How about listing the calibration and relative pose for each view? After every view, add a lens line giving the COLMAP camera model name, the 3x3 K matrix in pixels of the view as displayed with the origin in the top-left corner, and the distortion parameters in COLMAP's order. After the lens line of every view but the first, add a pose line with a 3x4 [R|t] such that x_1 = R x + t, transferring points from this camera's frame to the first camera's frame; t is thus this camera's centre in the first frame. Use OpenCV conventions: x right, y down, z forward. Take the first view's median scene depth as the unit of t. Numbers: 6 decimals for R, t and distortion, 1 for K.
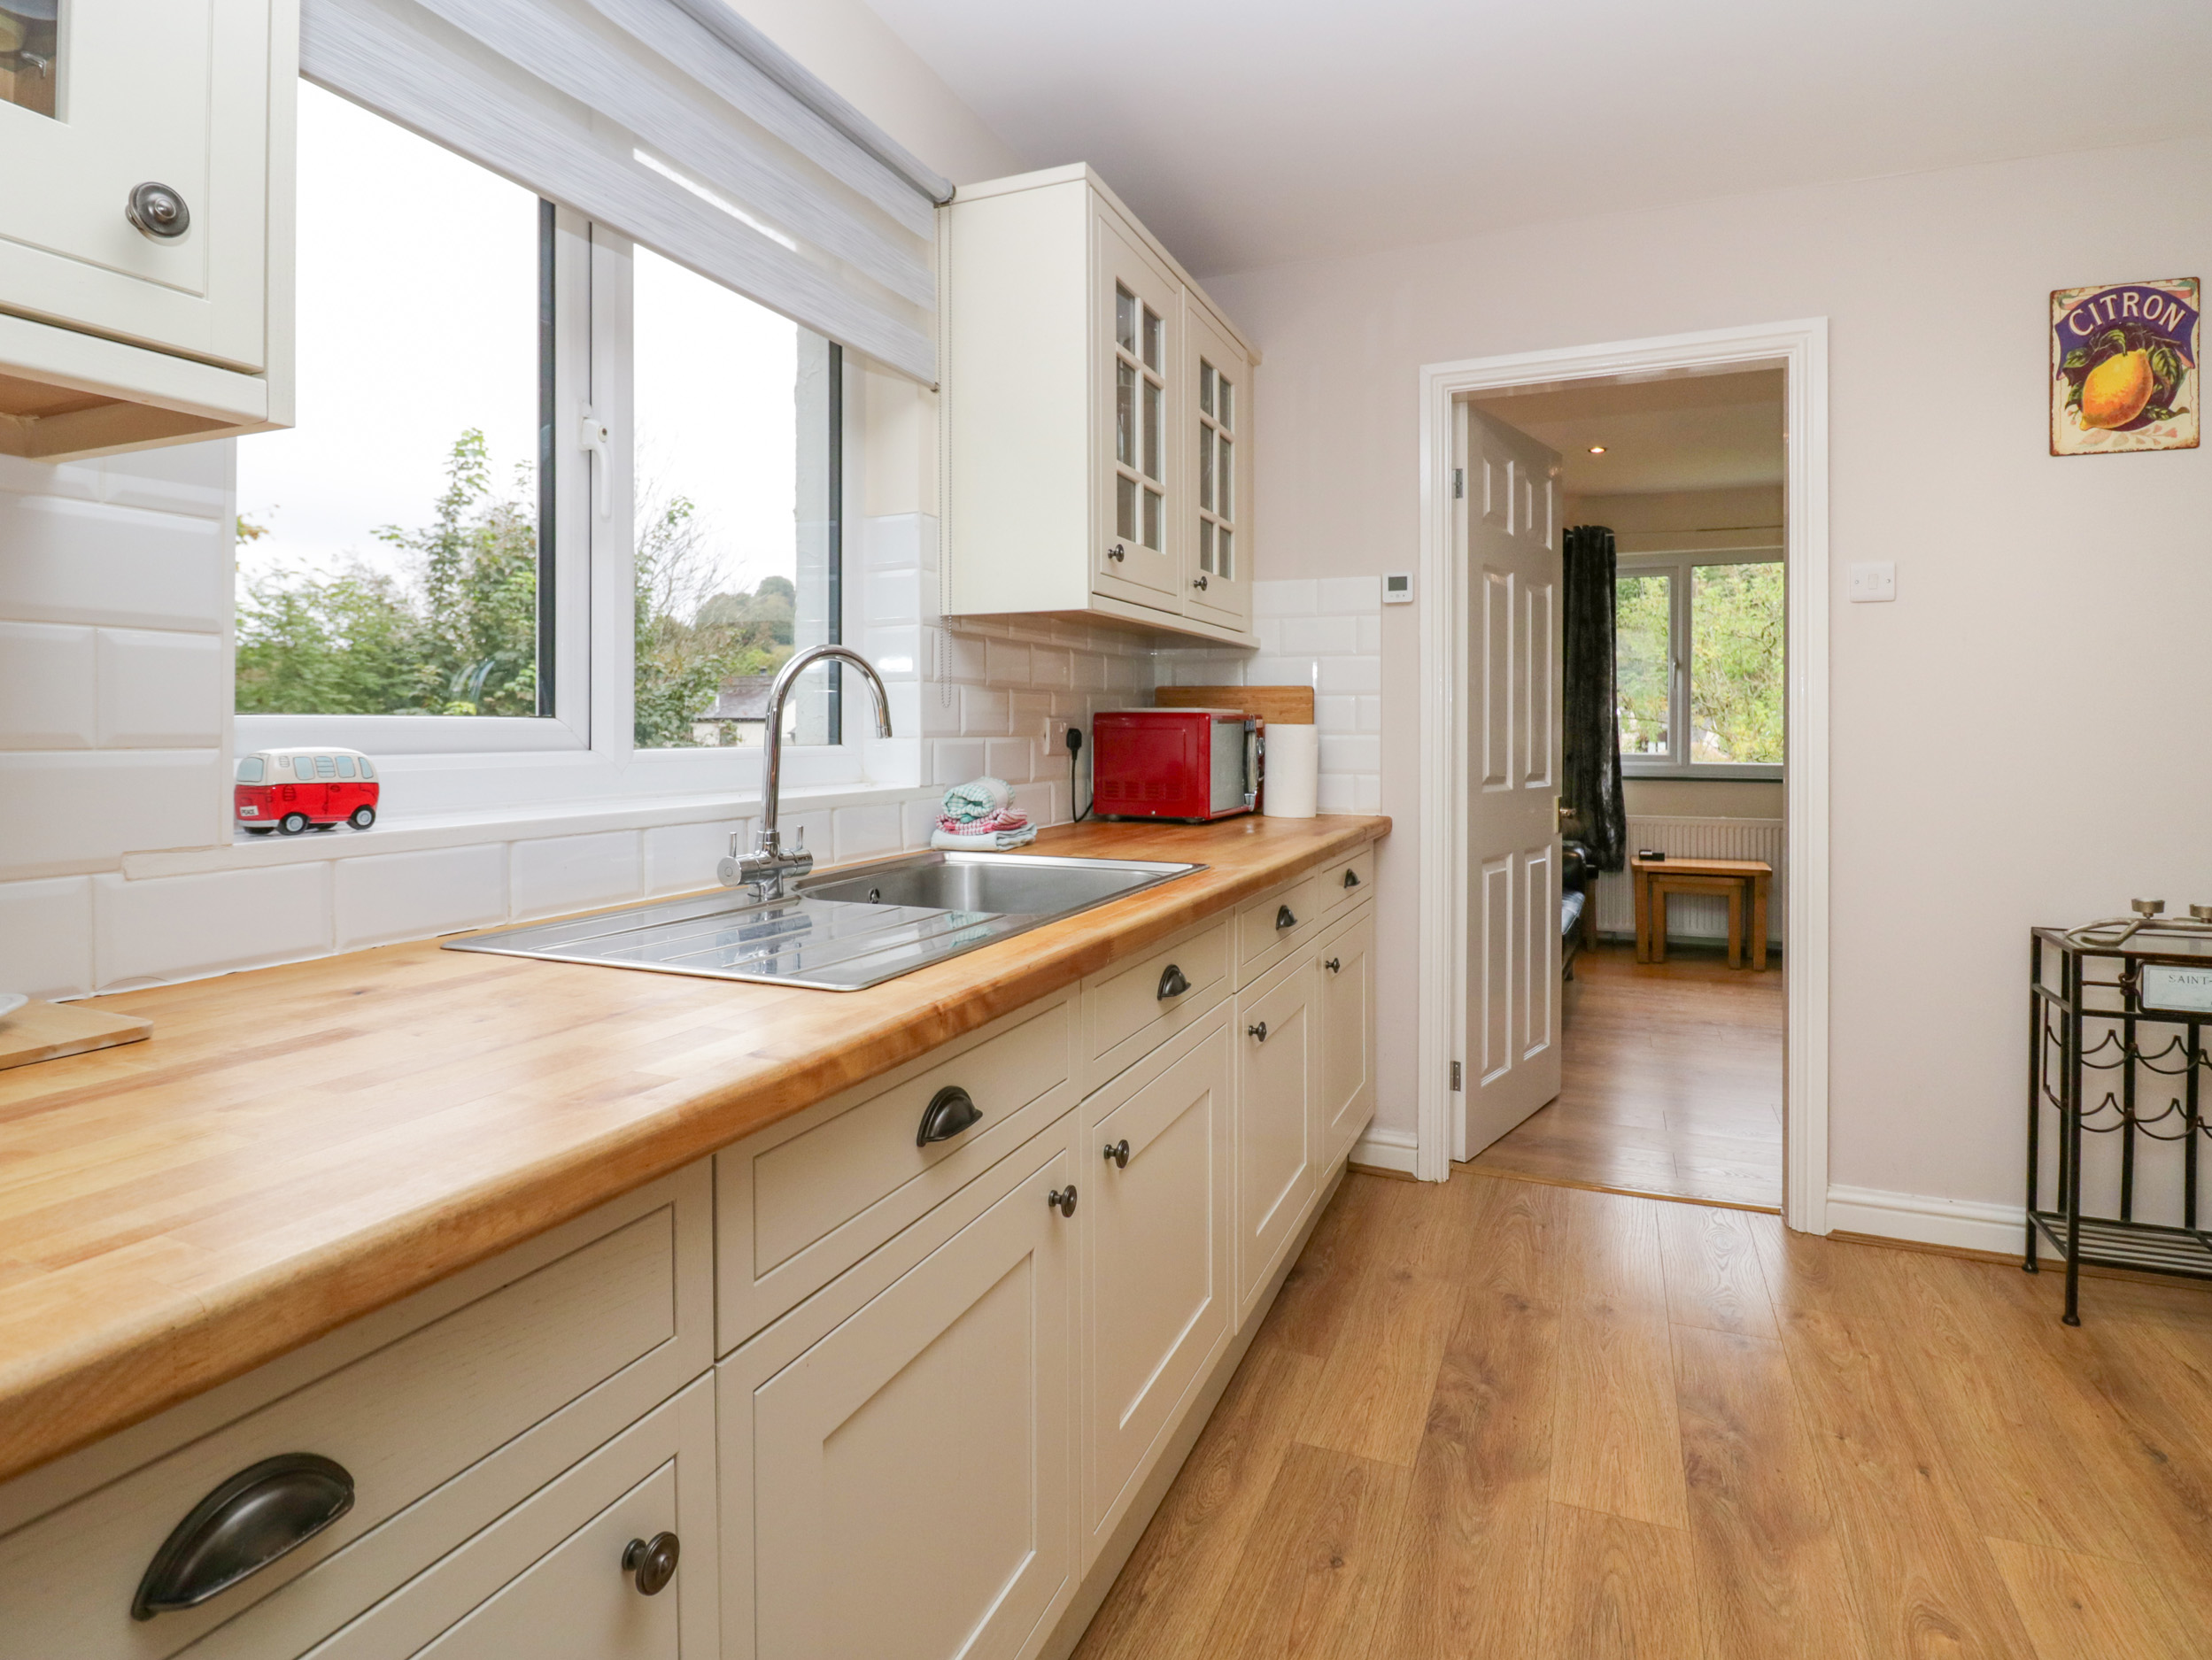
lens RADIAL K [[1187.1, 0, 1125.1], [0, 1187.1, 741.7], [0, 0, 1]] dist [-0.000703, -0.010717]
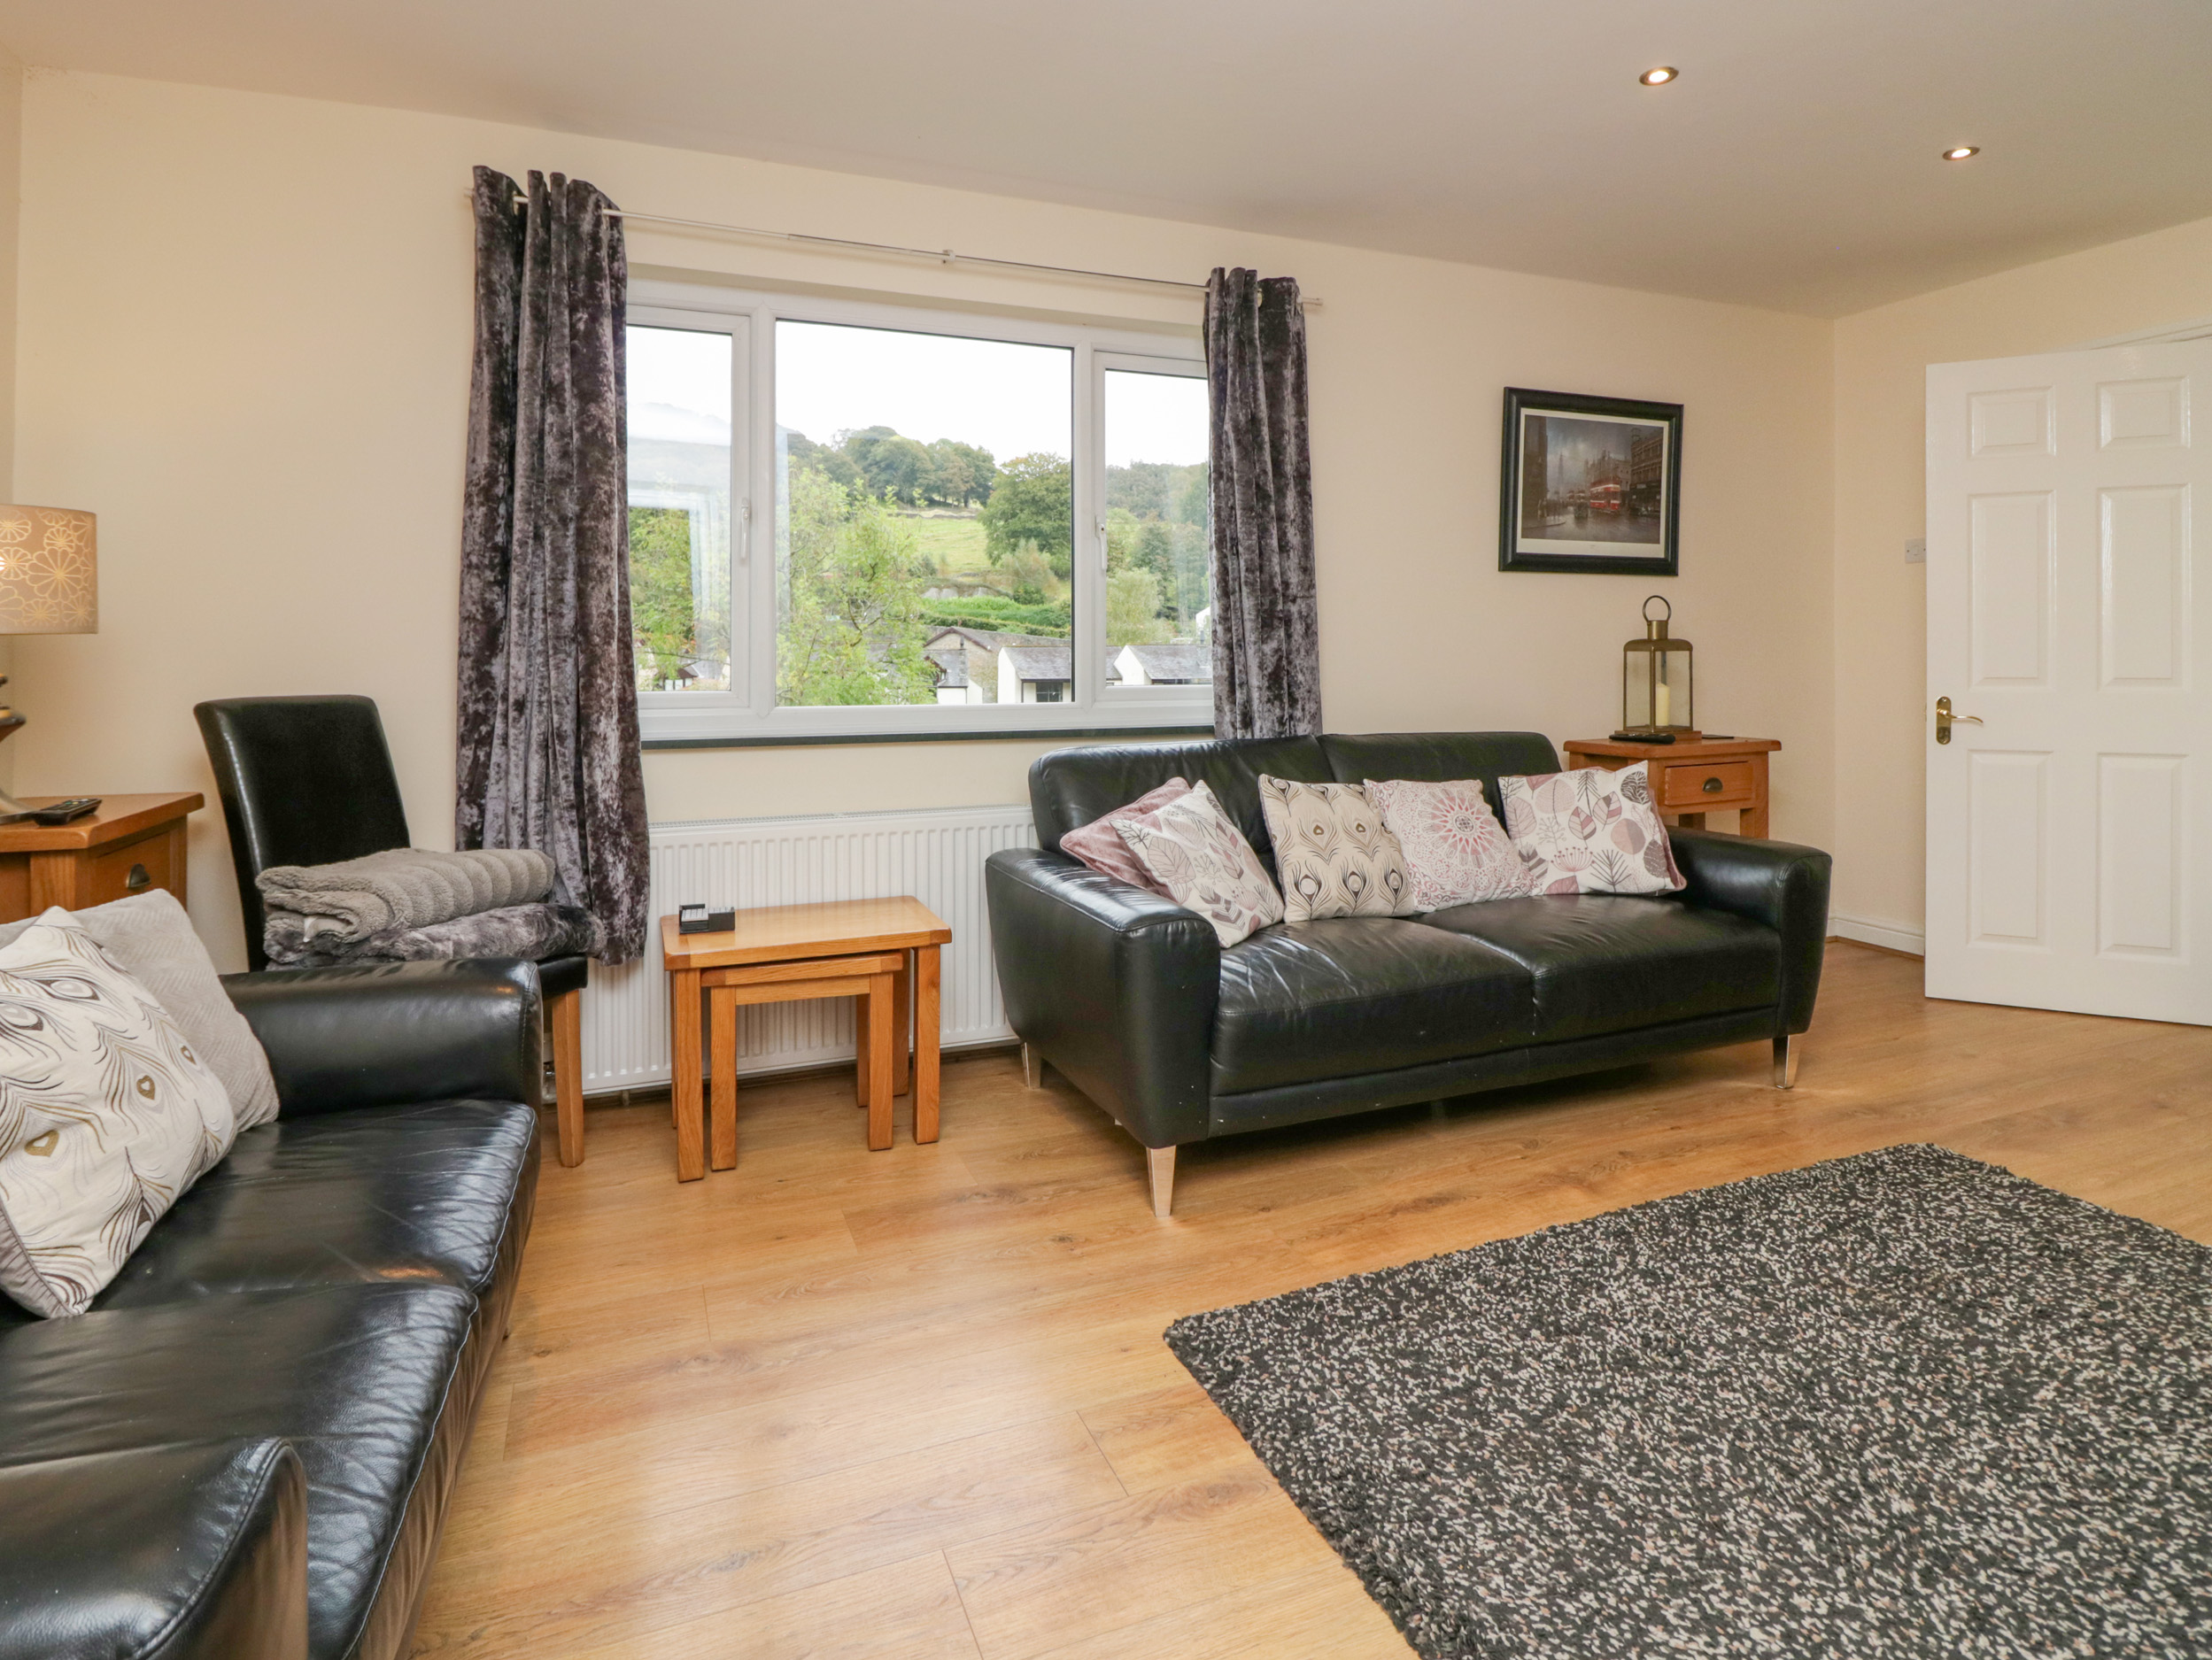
lens RADIAL K [[1187.1, 0, 1130.8], [0, 1187.1, 667.4], [0, 0, 1]] dist [-0.000703, -0.010717]
pose [[0.704481, 0.000898, 0.709723, 0.229139], [0.005221, 0.999966, -0.006448, 0.003449], [-0.709704, 0.008248, 0.704452, 0.548375]]
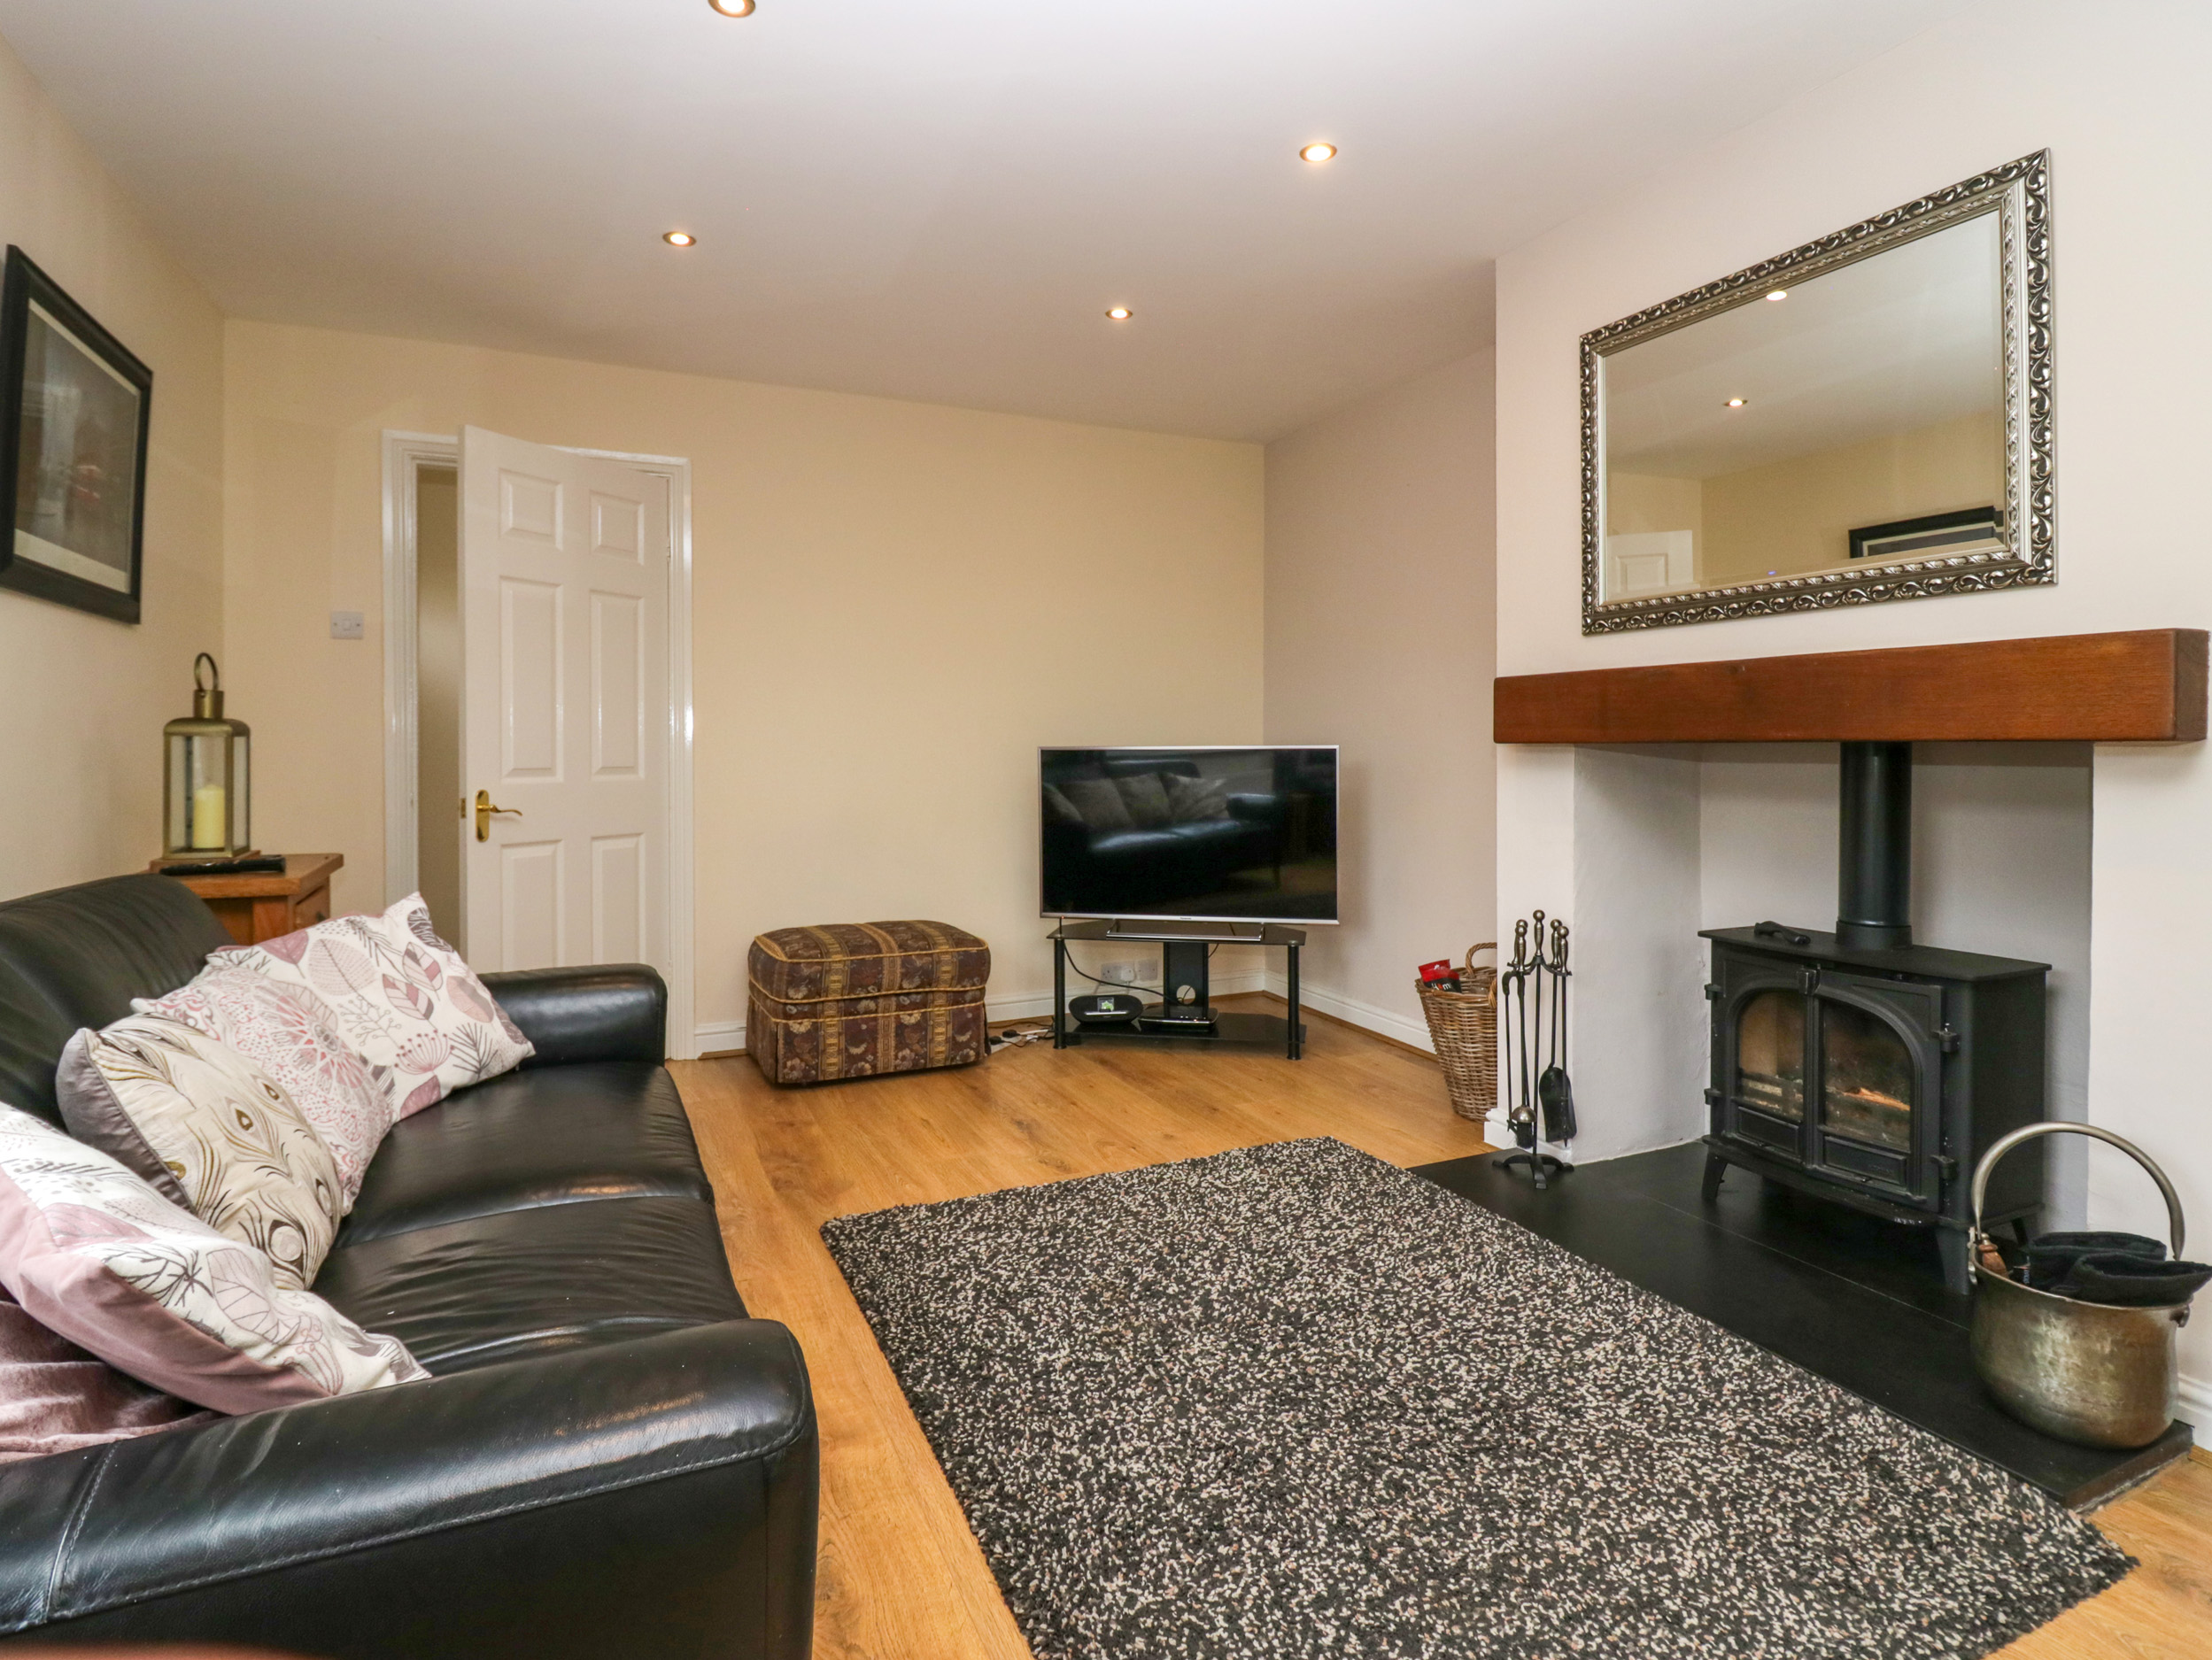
lens RADIAL K [[1187.1, 0, 1079.5], [0, 1187.1, 744.4], [0, 0, 1]] dist [-0.000703, -0.010717]
pose [[-0.725127, 0.011970, 0.688512, 0.356161], [0.017970, 0.999837, 0.001543, 0.000483], [-0.688381, 0.013491, -0.725224, 0.870034]]
